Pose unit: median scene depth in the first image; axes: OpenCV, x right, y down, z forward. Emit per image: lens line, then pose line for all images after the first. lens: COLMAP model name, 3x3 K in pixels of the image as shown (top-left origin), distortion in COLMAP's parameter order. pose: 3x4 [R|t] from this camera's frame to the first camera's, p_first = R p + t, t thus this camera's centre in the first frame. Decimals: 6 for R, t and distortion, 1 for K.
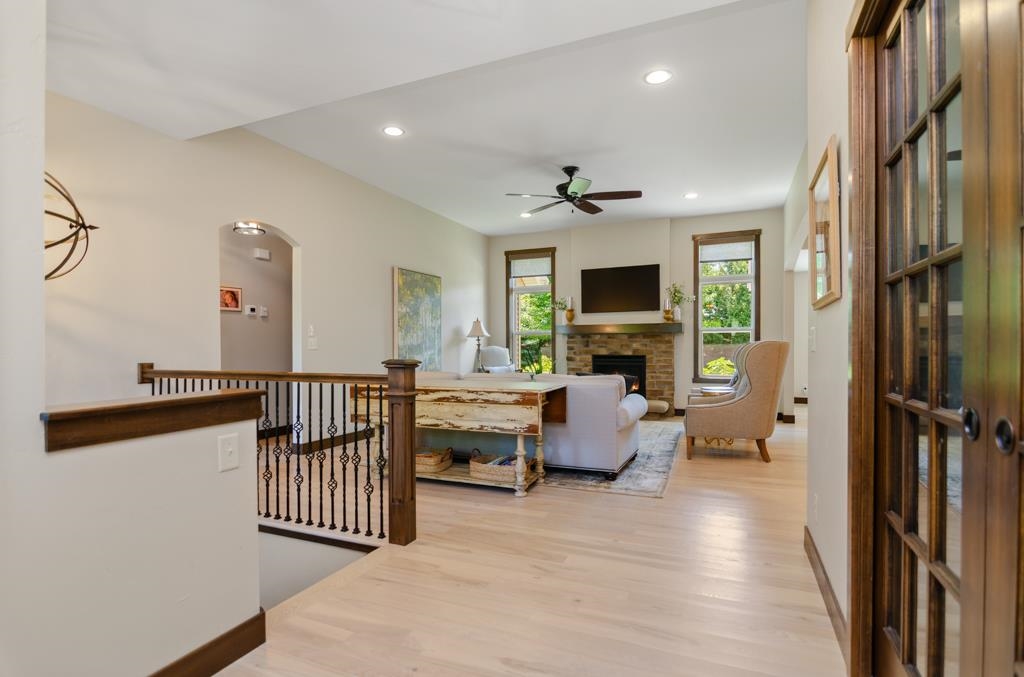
lens RADIAL K [[506.4, 0, 516.8], [0, 506.4, 350.3], [0, 0, 1]] dist [-0.005052, -0.001864]
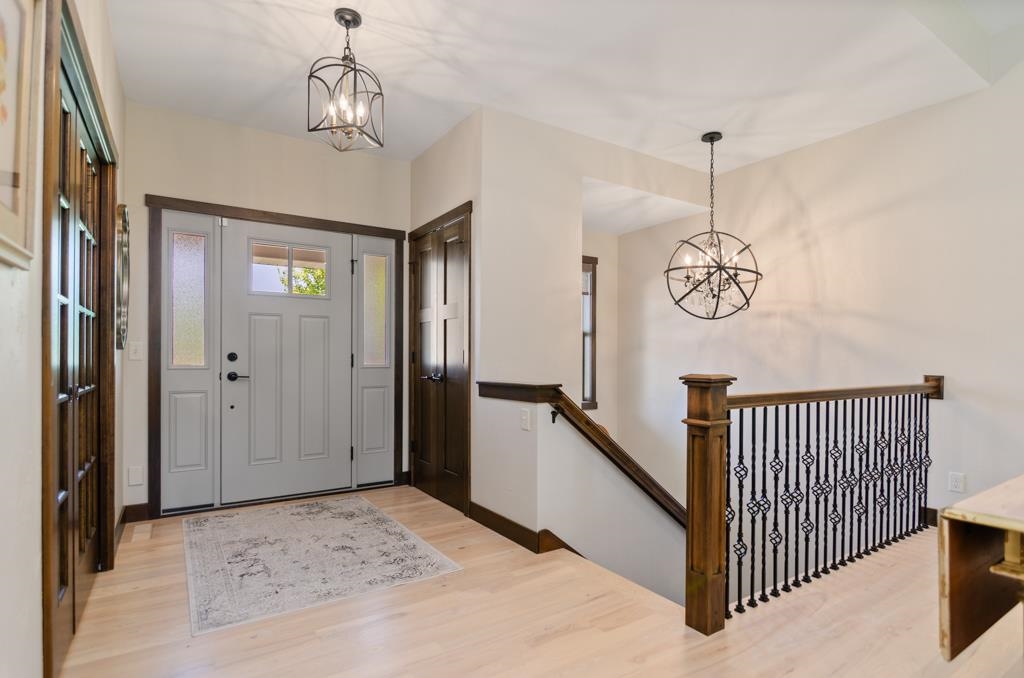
lens RADIAL K [[519.4, 0, 515.5], [0, 519.4, 359.3], [0, 0, 1]] dist [-0.000485, -0.000412]
pose [[-0.548313, 0.006964, -0.836244, 0.198395], [-0.006704, 0.999897, 0.012723, -0.004597], [0.836246, 0.012582, -0.548209, 0.430857]]
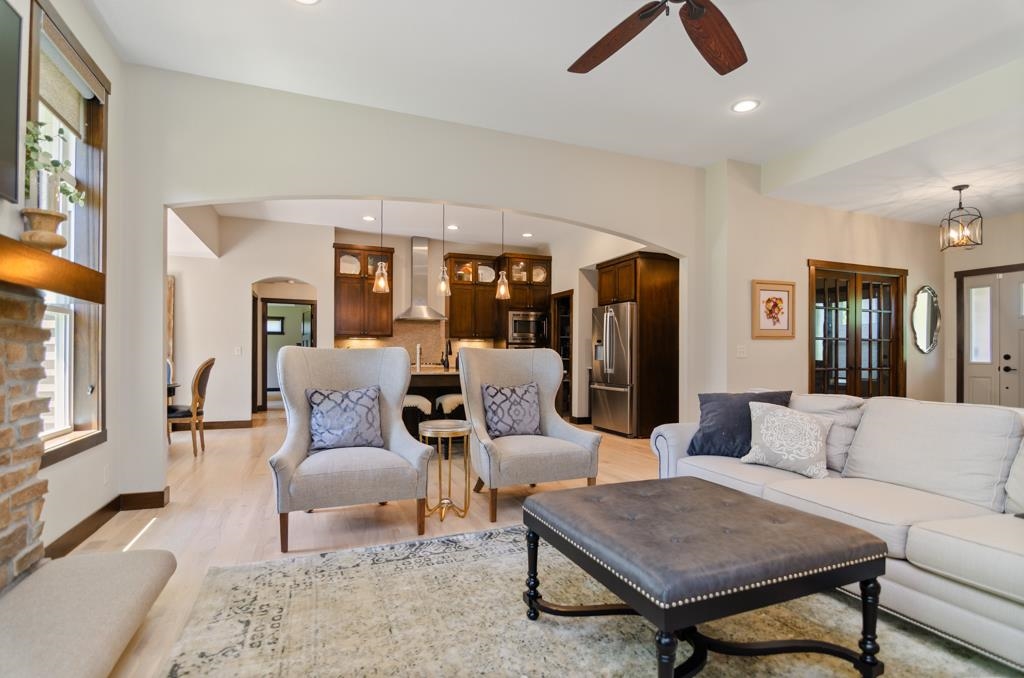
lens RADIAL K [[499.0, 0, 513.3], [0, 499.0, 353.2], [0, 0, 1]] dist [-0.008734, -0.000792]
pose [[-0.709898, 0.004828, 0.704288, -0.055043], [0.003663, 0.999988, -0.003162, -0.005027], [-0.704295, 0.000335, -0.709907, 0.998820]]
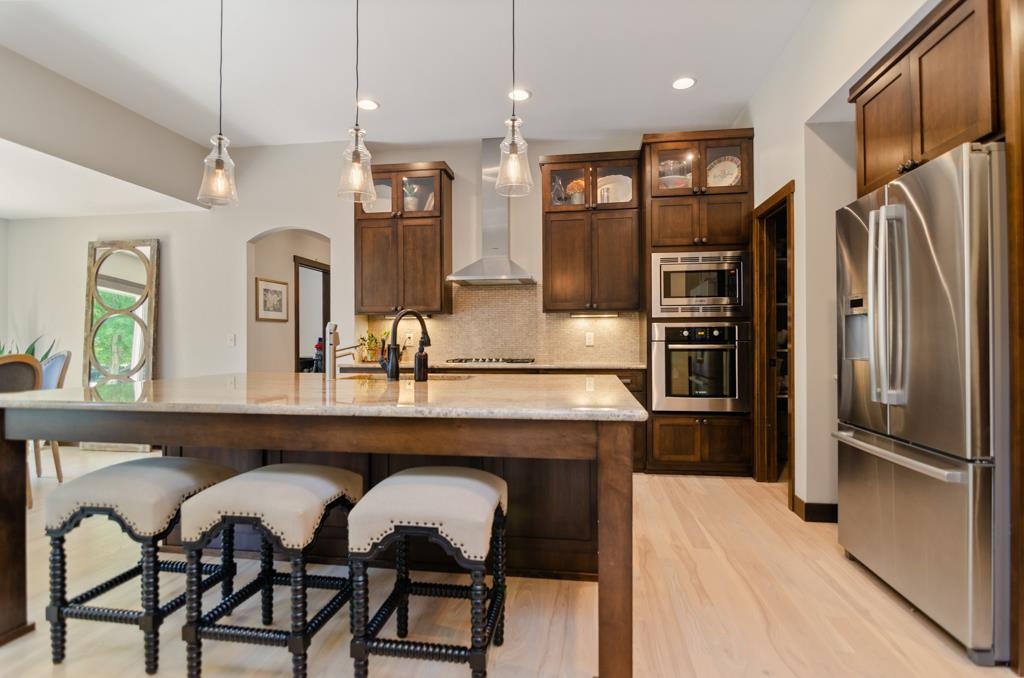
lens RADIAL K [[507.3, 0, 515.8], [0, 507.3, 335.5], [0, 0, 1]] dist [-0.008844, -0.001933]
pose [[-0.260290, 0.016317, 0.965393, 0.232826], [0.009714, 0.999851, -0.014280, -0.006810], [-0.965482, 0.005661, -0.260410, 0.522084]]
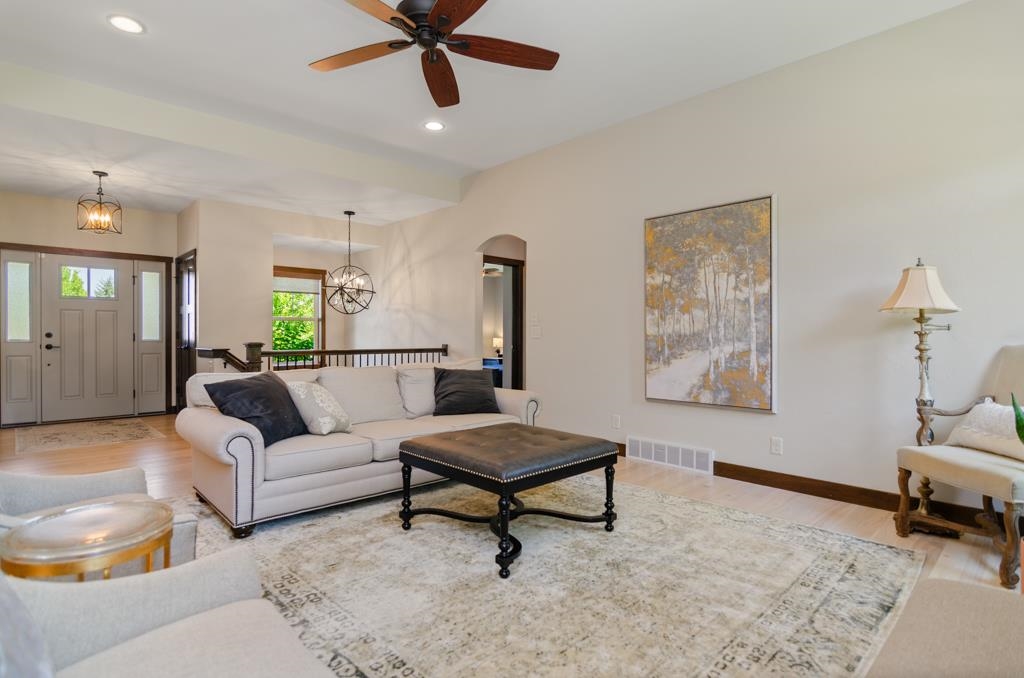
lens RADIAL K [[521.3, 0, 512.0], [0, 521.3, 339.0], [0, 0, 1]] dist [-0.008159, -0.001204]
pose [[-0.396470, 0.011588, -0.917975, 0.394245], [-0.007878, 0.999841, 0.016024, -0.011424], [0.918014, 0.013585, -0.396315, 0.930018]]
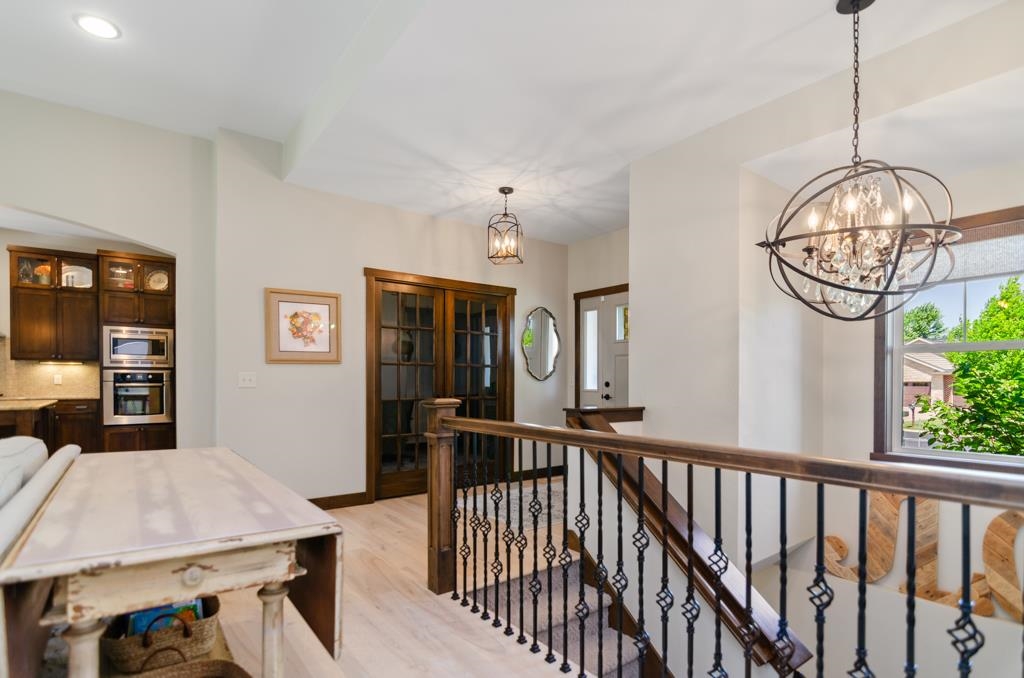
lens RADIAL K [[509.9, 0, 515.0], [0, 509.9, 386.6], [0, 0, 1]] dist [-0.005797, -0.001176]
pose [[-0.871430, -0.002861, 0.490512, -0.299762], [0.005121, 0.999875, 0.014929, -0.007289], [-0.490494, 0.015521, -0.871307, 0.646241]]
